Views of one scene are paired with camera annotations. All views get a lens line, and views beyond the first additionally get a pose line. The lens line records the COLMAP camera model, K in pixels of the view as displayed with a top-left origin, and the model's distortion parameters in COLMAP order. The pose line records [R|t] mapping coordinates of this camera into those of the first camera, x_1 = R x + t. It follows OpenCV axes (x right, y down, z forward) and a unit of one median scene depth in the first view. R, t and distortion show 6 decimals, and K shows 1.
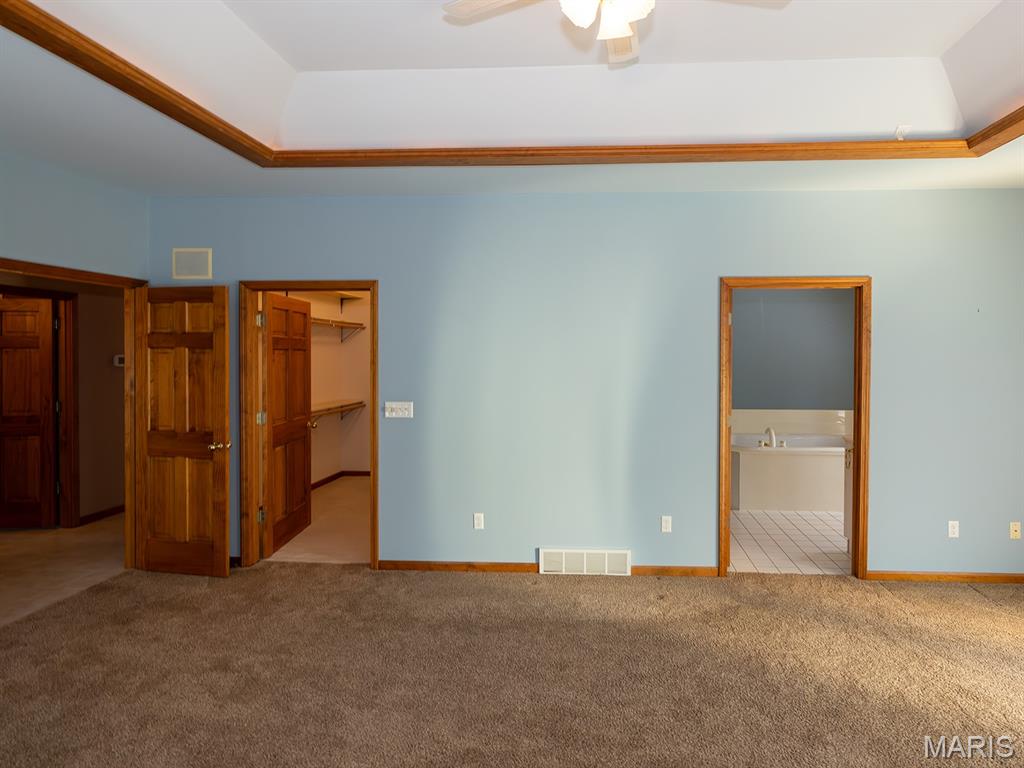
lens RADIAL K [[584.0, 0, 516.2], [0, 584.0, 373.3], [0, 0, 1]] dist [-0.002495, -0.001747]
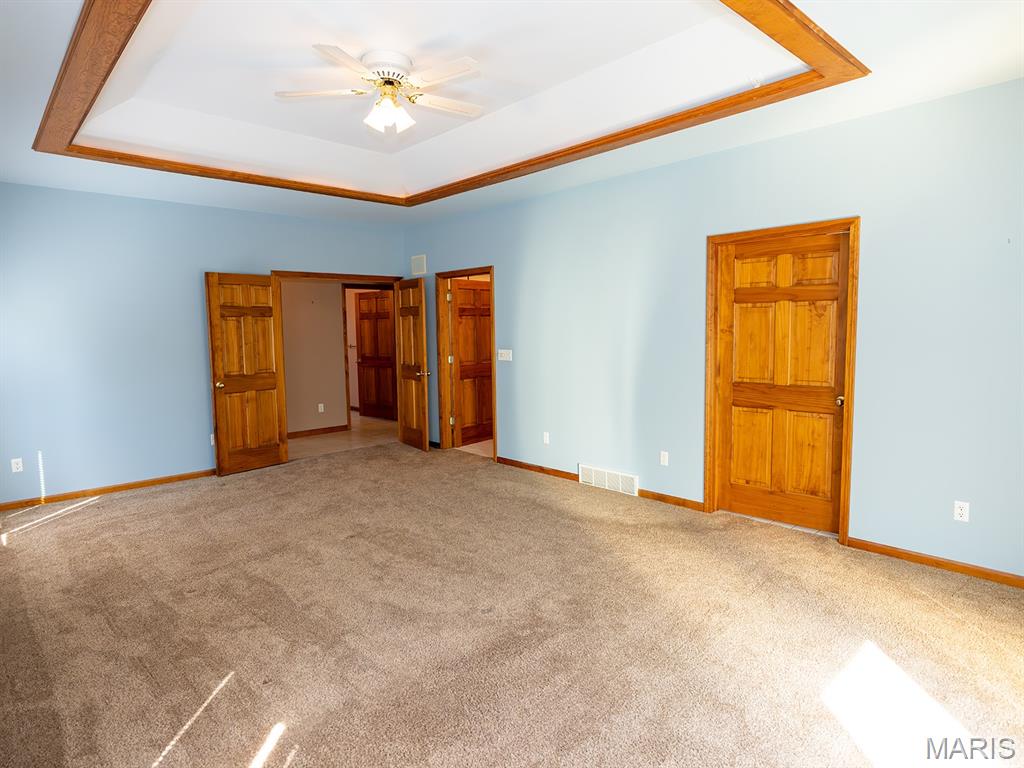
lens RADIAL K [[584.0, 0, 507.2], [0, 584.0, 392.3], [0, 0, 1]] dist [-0.002495, -0.001747]
pose [[0.716548, 0.063687, -0.694624, 0.813104], [0.005652, 0.995260, 0.097081, 0.013303], [0.697515, -0.073489, 0.712792, -0.032487]]
